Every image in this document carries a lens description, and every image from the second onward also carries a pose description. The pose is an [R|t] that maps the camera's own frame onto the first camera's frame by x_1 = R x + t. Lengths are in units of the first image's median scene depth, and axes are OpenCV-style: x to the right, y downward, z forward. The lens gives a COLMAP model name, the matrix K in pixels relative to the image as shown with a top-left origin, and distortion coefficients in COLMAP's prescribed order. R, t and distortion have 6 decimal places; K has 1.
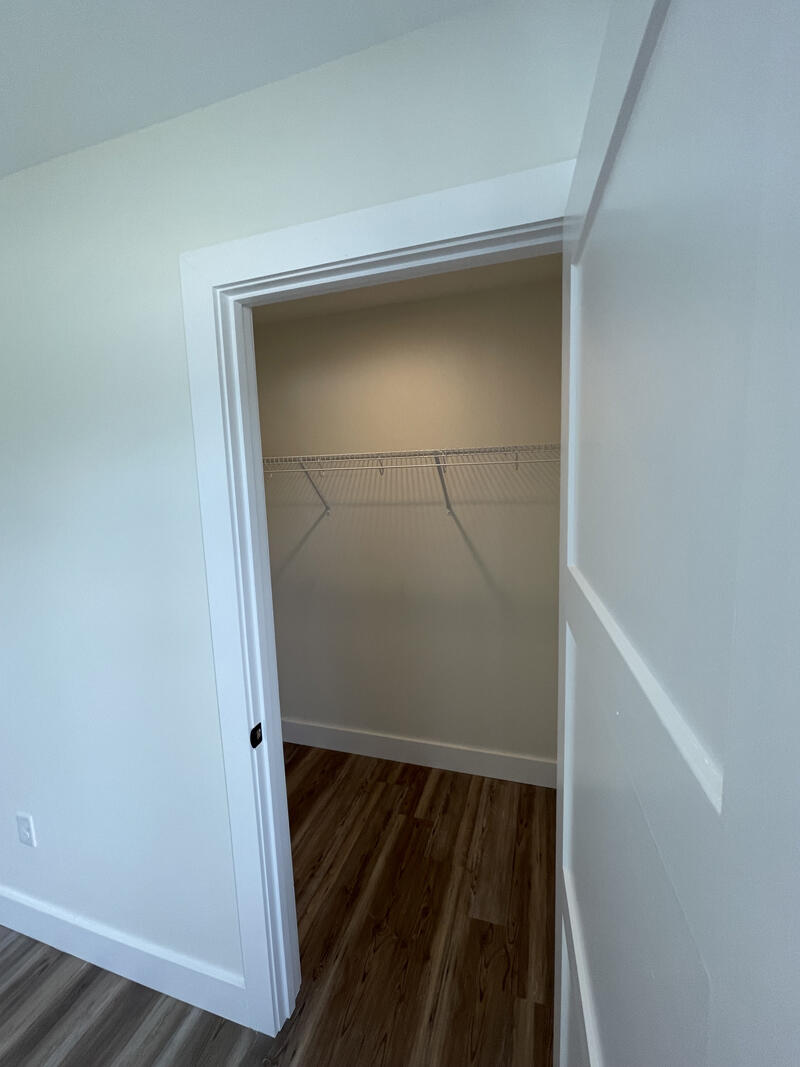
lens RADIAL K [[446.6, 0, 398.9], [0, 446.6, 535.7], [0, 0, 1]] dist [0.000340, 0.000184]
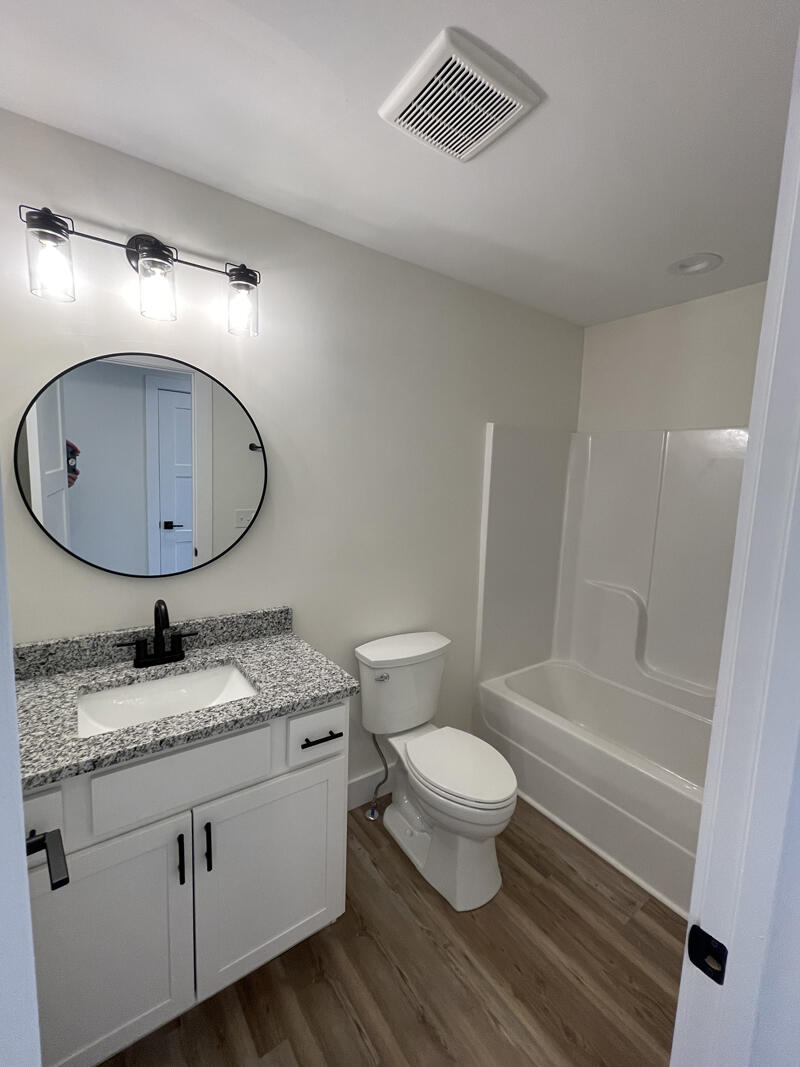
lens RADIAL K [[449.3, 0, 400.8], [0, 449.3, 535.0], [0, 0, 1]] dist [0.000936, 0.006286]
pose [[-0.595477, 0.106673, -0.796259, 0.526467], [-0.103893, 0.972597, 0.207992, -0.080039], [0.796626, 0.206580, -0.568077, 0.719817]]
